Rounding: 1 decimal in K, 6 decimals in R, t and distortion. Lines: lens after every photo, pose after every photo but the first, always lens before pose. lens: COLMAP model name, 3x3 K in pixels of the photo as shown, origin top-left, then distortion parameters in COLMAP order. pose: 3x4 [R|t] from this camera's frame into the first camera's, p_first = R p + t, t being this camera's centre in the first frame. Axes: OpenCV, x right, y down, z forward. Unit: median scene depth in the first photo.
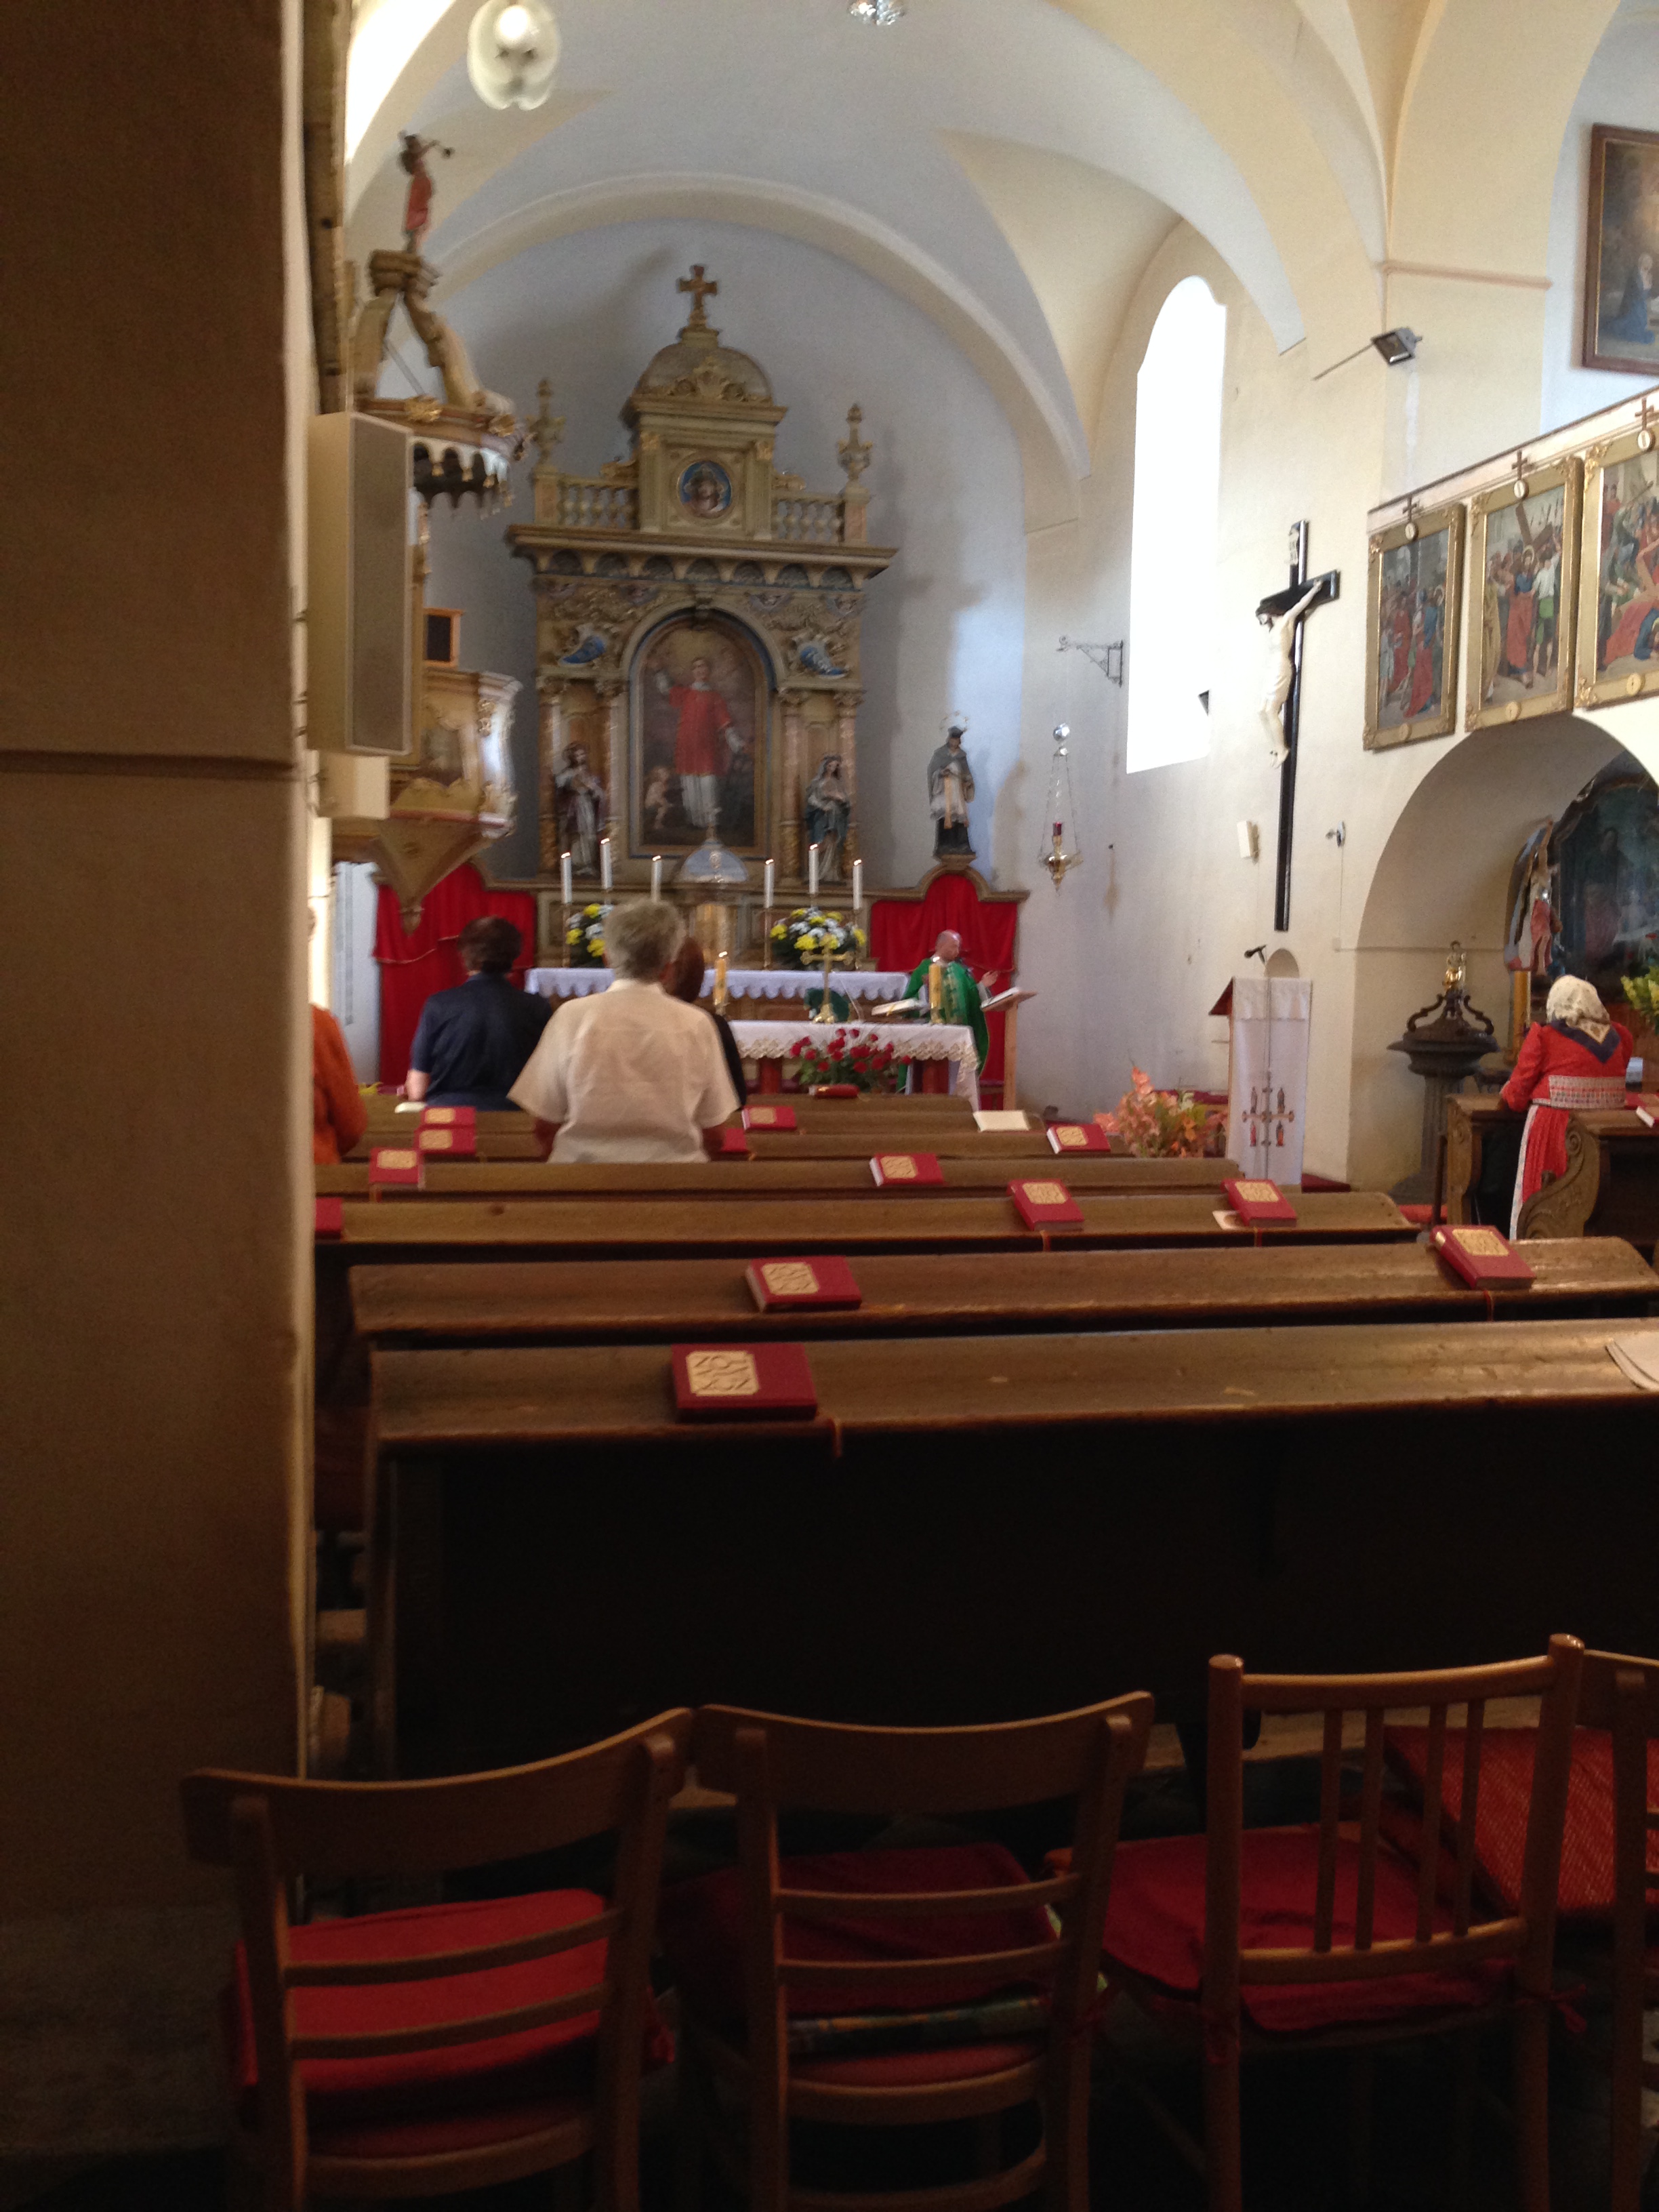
lens RADIAL K [[2058.5, 0, 835.0], [0, 2058.5, 1086.1], [0, 0, 1]] dist [0.050044, 0.000000]
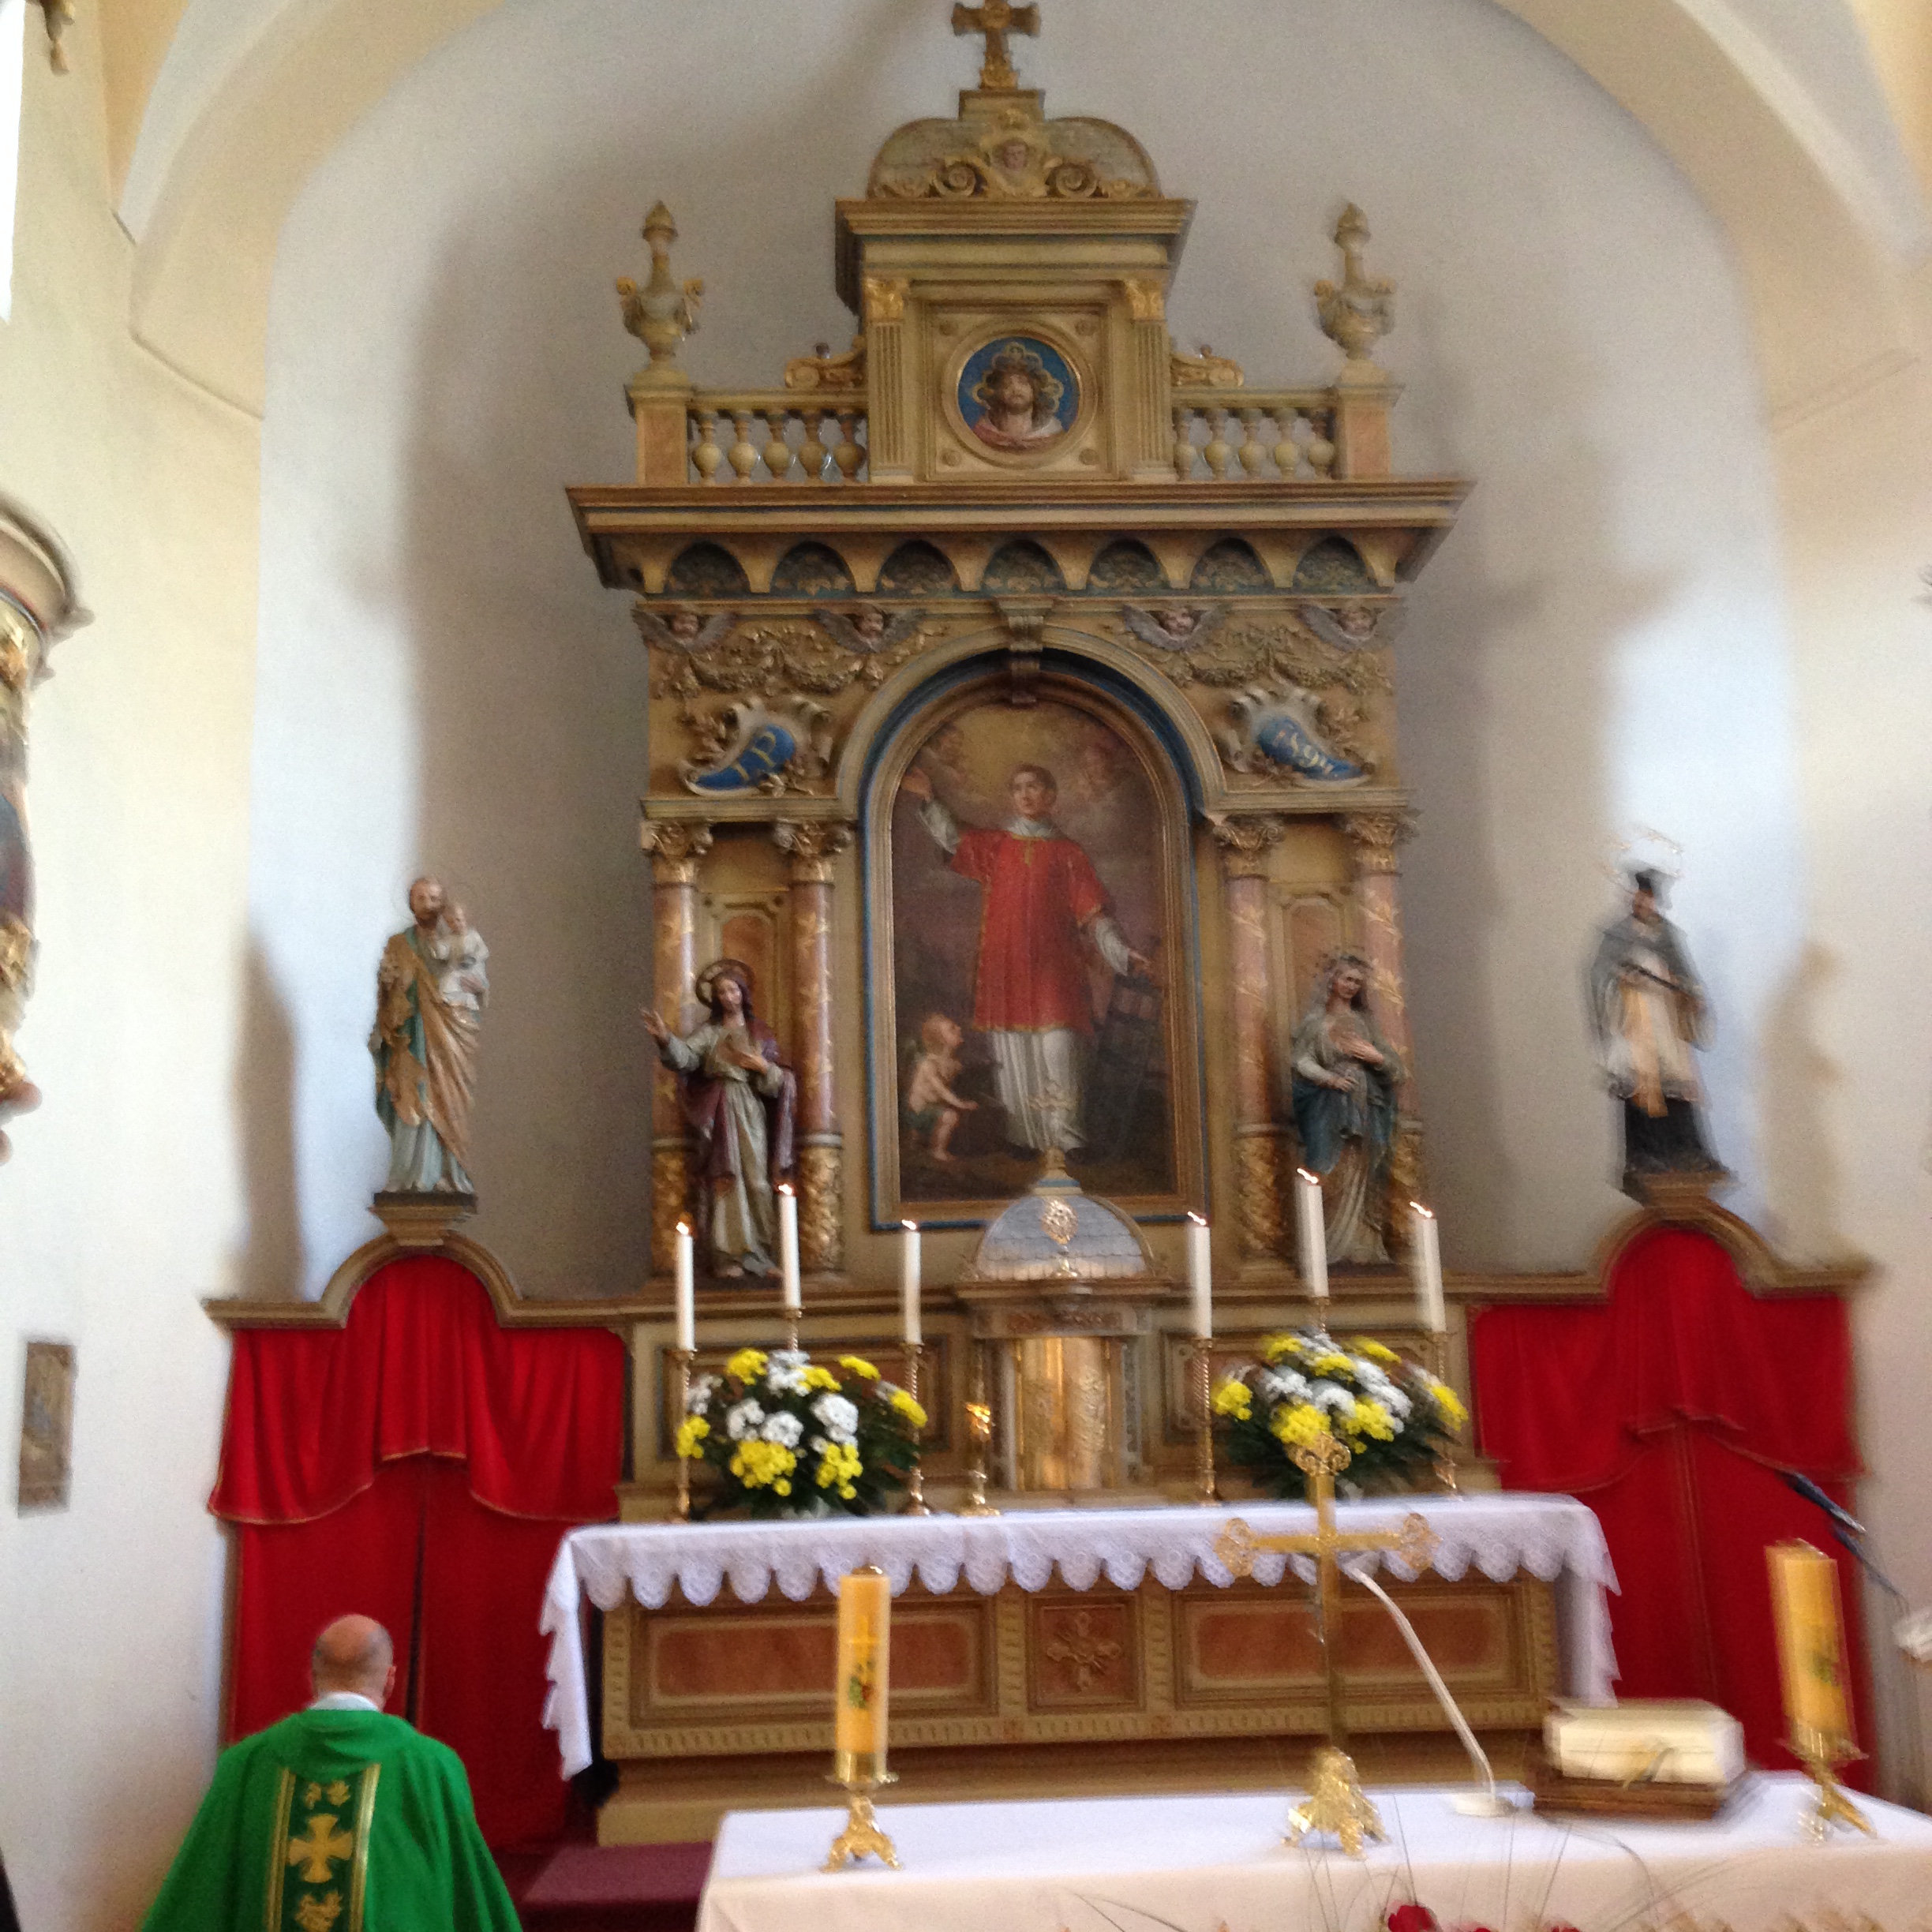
lens RADIAL K [[2557.9, 0, 978.4], [0, 2557.9, 960.1], [0, 0, 1]] dist [-0.011933, 0.000000]
pose [[0.985515, -0.070748, -0.154129, 0.005222], [0.033969, 0.972760, -0.229314, -0.045347], [0.166154, 0.220757, 0.961072, 0.499347]]
